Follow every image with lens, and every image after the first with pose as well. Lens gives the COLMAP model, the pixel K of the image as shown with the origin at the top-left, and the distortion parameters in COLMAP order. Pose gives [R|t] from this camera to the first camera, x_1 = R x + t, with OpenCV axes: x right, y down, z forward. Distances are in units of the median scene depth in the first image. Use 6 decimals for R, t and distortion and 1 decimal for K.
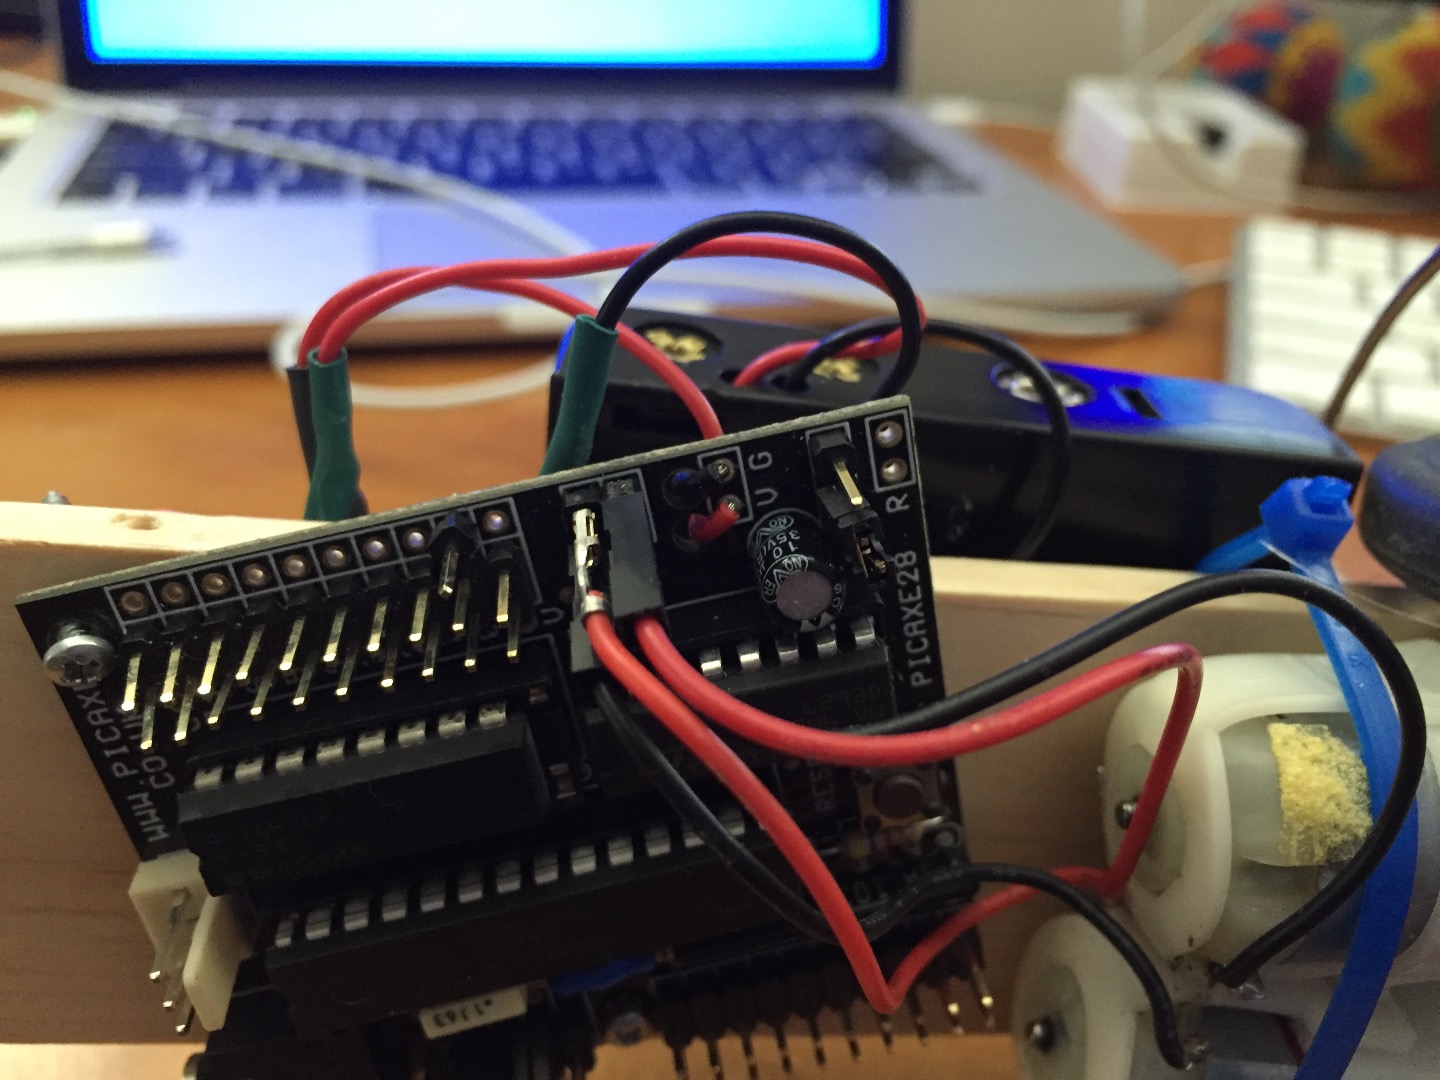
lens RADIAL K [[1220.1, 0, 720.0], [0, 1220.1, 540.0], [0, 0, 1]] dist [0.001456, -0.072209]
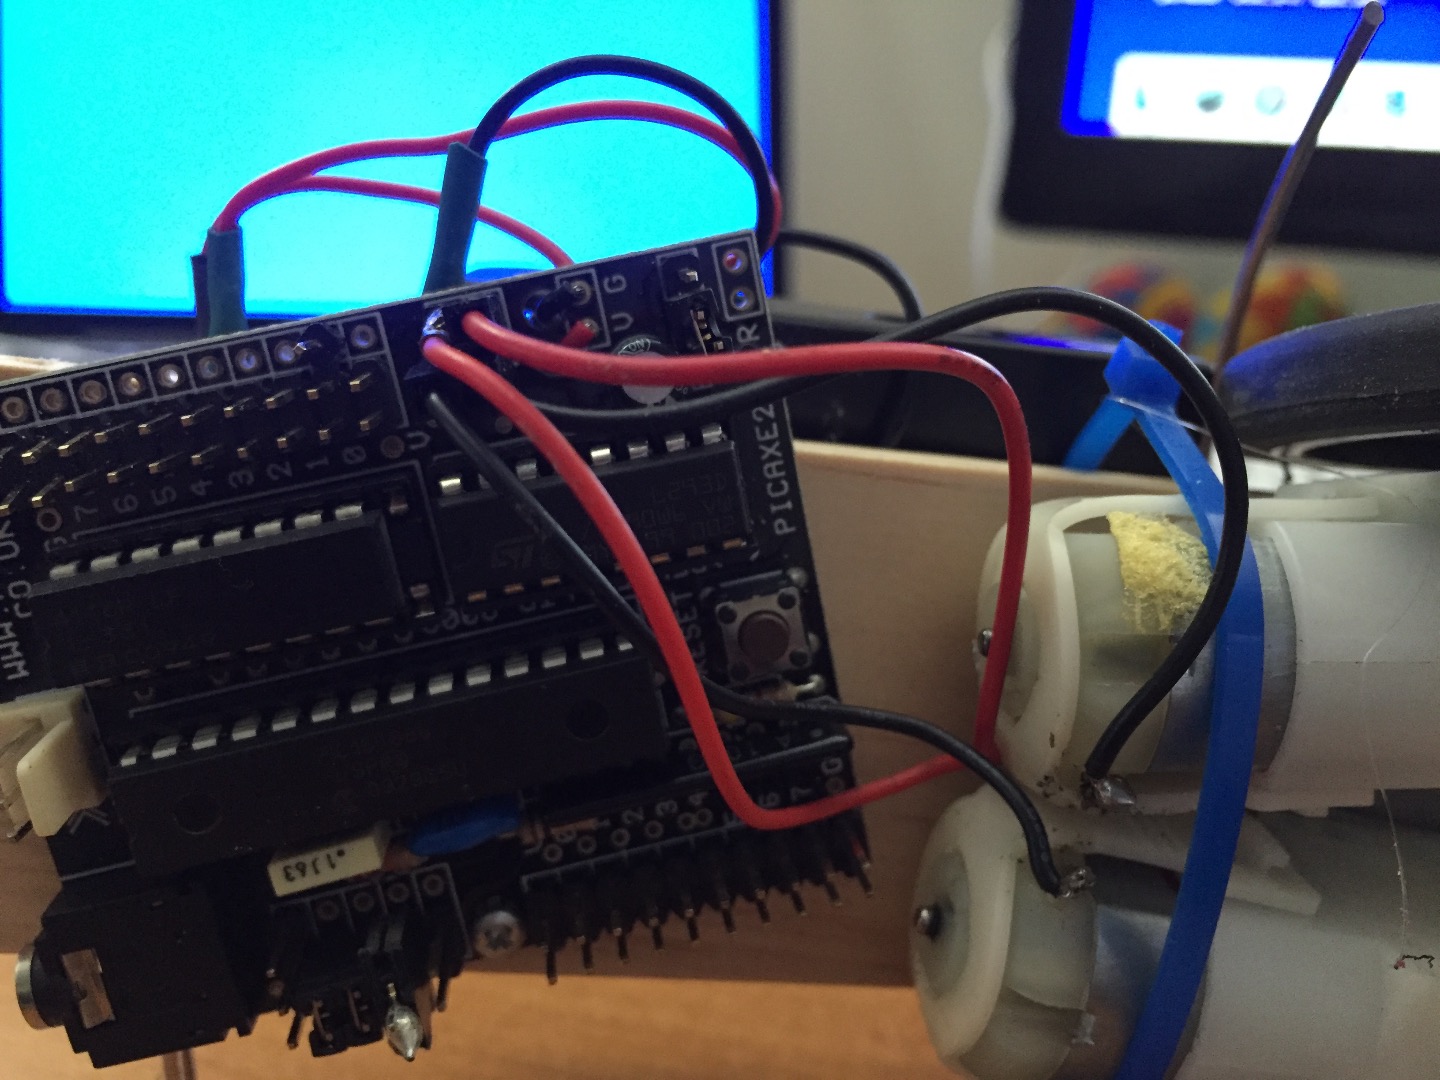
lens RADIAL K [[1208.1, 0, 720.0], [0, 1208.1, 540.0], [0, 0, 1]] dist [0.007417, -0.097520]
pose [[0.999895, -0.009690, 0.010740, 0.108169], [0.011809, 0.975592, -0.219272, 0.375598], [-0.008354, 0.219376, 0.975605, 0.014550]]
